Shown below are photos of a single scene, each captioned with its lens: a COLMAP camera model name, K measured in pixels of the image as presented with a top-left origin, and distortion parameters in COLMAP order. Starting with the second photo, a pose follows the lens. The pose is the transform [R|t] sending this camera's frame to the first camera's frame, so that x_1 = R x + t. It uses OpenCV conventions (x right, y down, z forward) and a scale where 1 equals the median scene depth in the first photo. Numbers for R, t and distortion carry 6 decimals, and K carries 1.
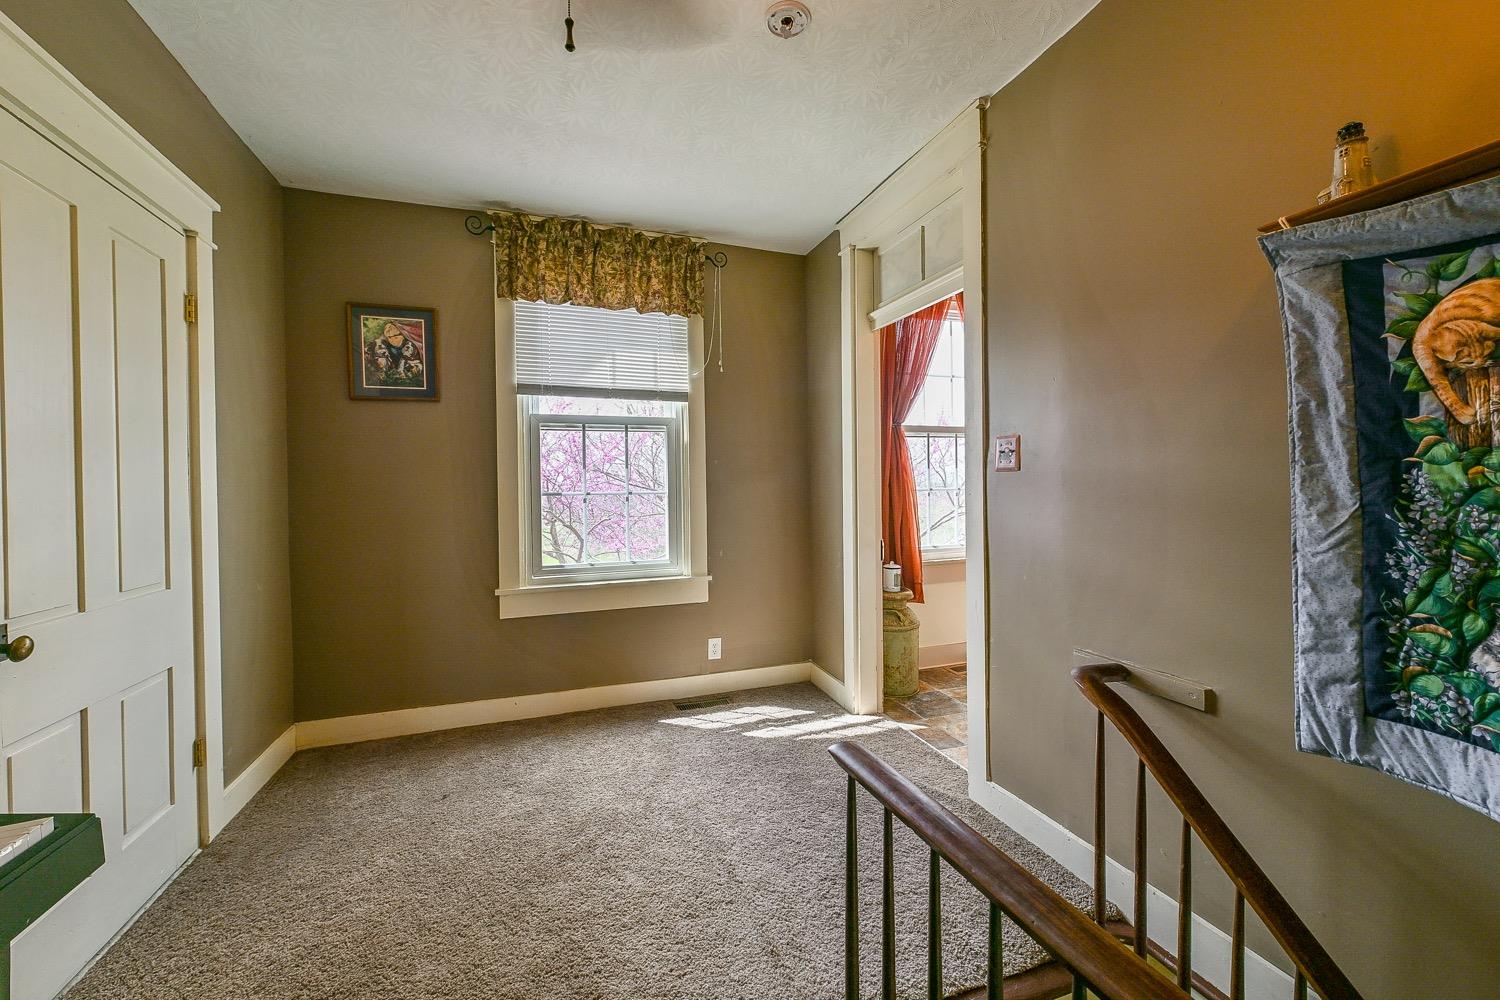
lens RADIAL K [[594.1, 0, 750.4], [0, 594.1, 490.9], [0, 0, 1]] dist [0.001028, 0.000056]
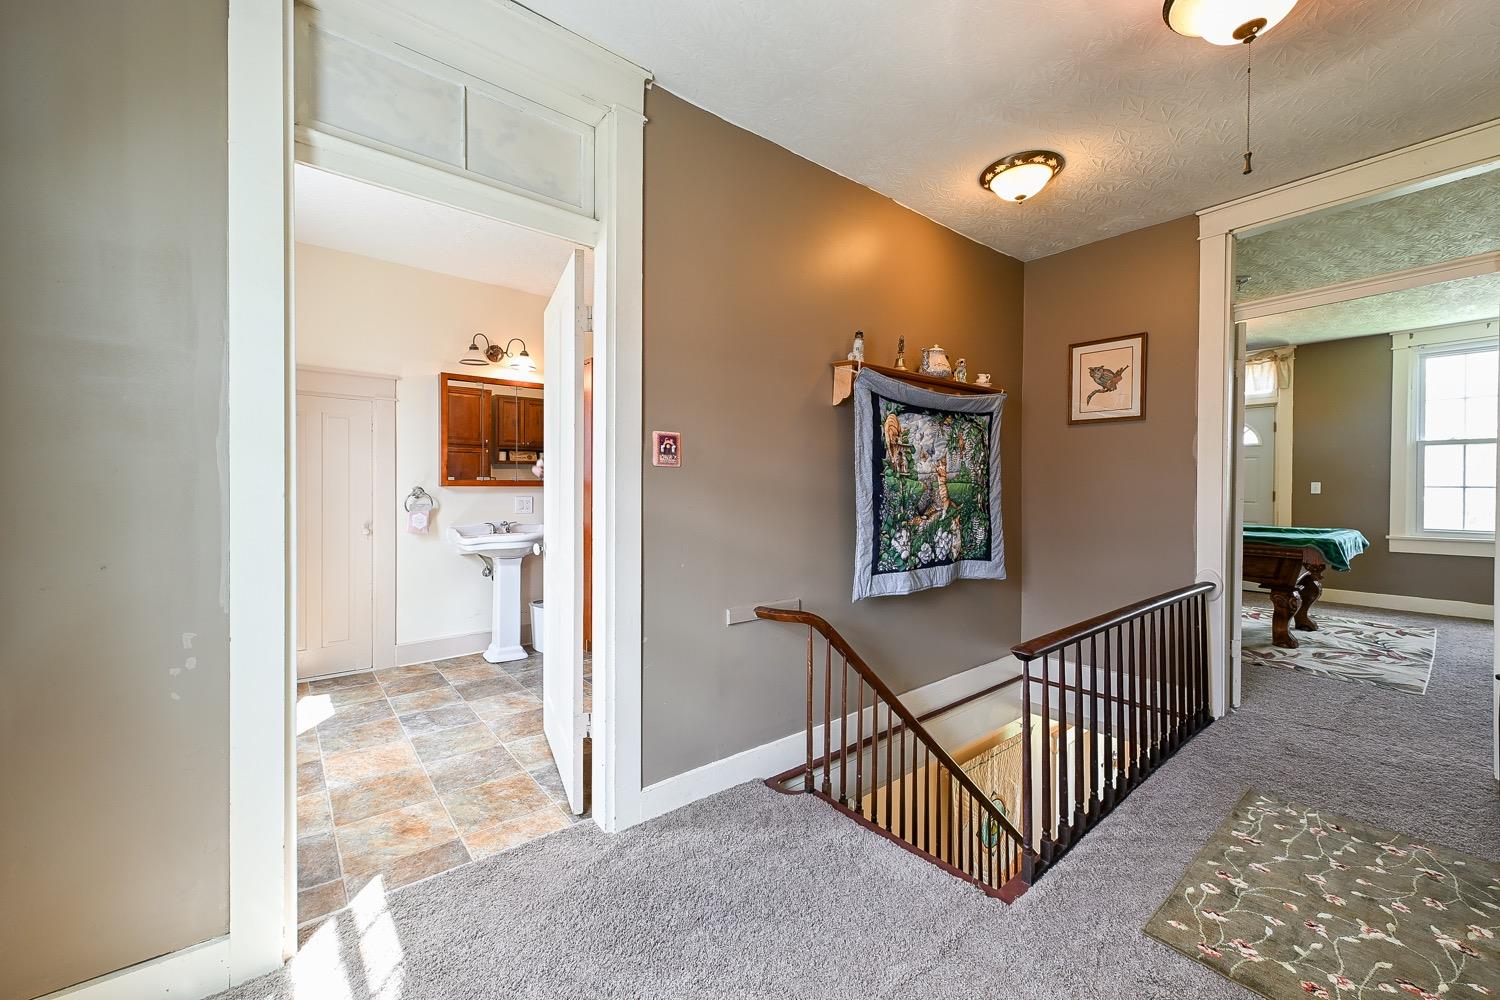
lens RADIAL K [[594.1, 0, 750.4], [0, 594.1, 490.9], [0, 0, 1]] dist [0.001028, 0.000056]
pose [[-0.348687, -0.007514, 0.937209, -1.169062], [0.004197, 0.999945, 0.009579, -0.005162], [-0.937230, 0.007273, -0.348636, 2.455021]]
